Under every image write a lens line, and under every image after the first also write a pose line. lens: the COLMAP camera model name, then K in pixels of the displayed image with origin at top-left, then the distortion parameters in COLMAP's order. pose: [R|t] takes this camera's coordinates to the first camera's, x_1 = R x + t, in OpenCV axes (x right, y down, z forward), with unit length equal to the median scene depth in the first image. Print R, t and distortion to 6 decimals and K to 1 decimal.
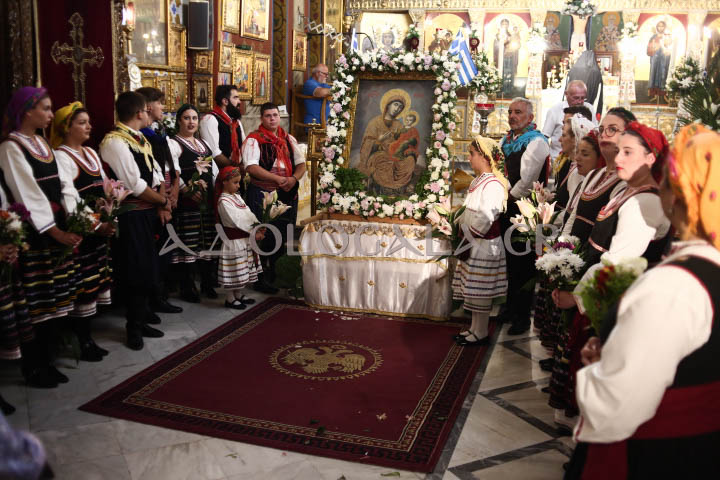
lens RADIAL K [[704.7, 0, 360.0], [0, 704.7, 240.0], [0, 0, 1]] dist [-0.153805, 0.116642]
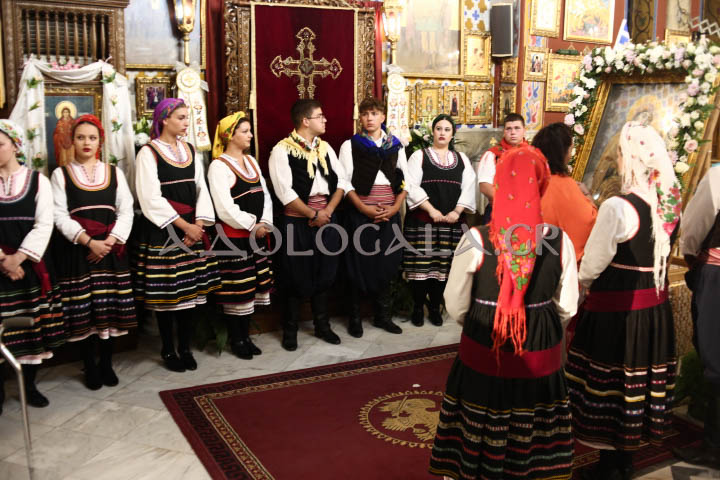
lens RADIAL K [[704.7, 0, 360.0], [0, 704.7, 240.0], [0, 0, 1]] dist [-0.153805, 0.116642]
pose [[0.709046, 0.111183, -0.696342, 0.371564], [-0.126498, 0.991528, 0.029509, -0.045182], [0.693724, 0.067163, 0.717103, 0.274226]]
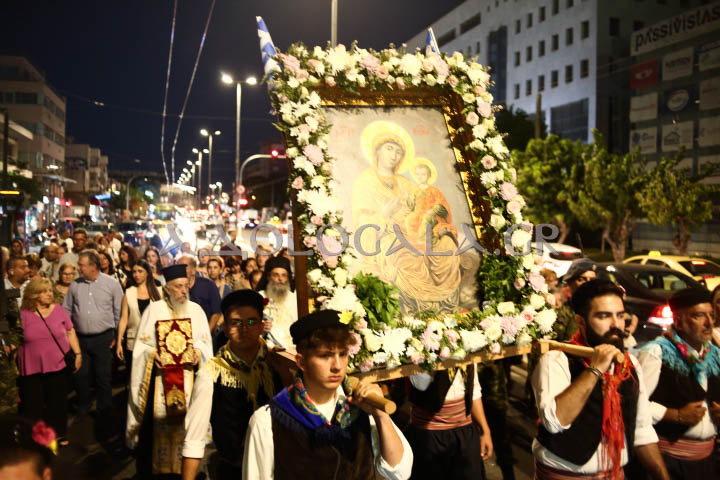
lens RADIAL K [[746.5, 0, 359.6], [0, 746.5, 212.5], [0, 0, 1]] dist [0.059089, -0.014164]
pose [[0.748951, -0.062940, 0.659629, -0.356936], [0.208731, 0.967208, -0.144707, -0.068705], [-0.628891, 0.246063, 0.737529, 0.616060]]
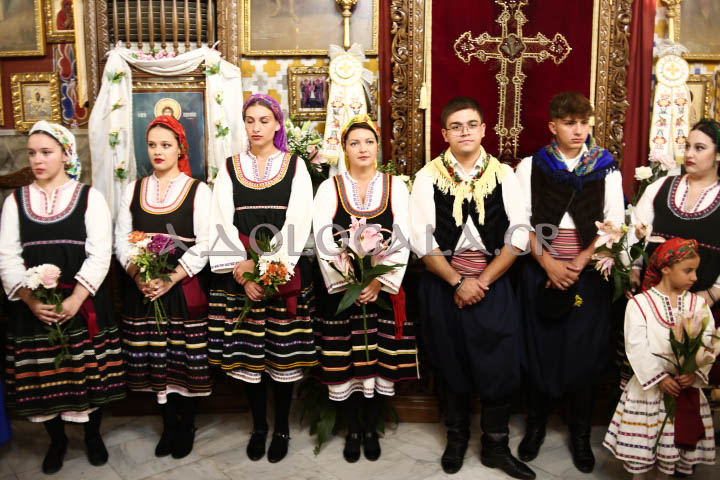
lens RADIAL K [[704.7, 0, 360.0], [0, 704.7, 240.0], [0, 0, 1]] dist [-0.153805, 0.116642]
pose [[0.204247, 0.161184, -0.965558, 0.248089], [-0.184345, 0.975037, 0.123771, -0.121282], [0.961405, 0.152716, 0.228862, 0.635299]]
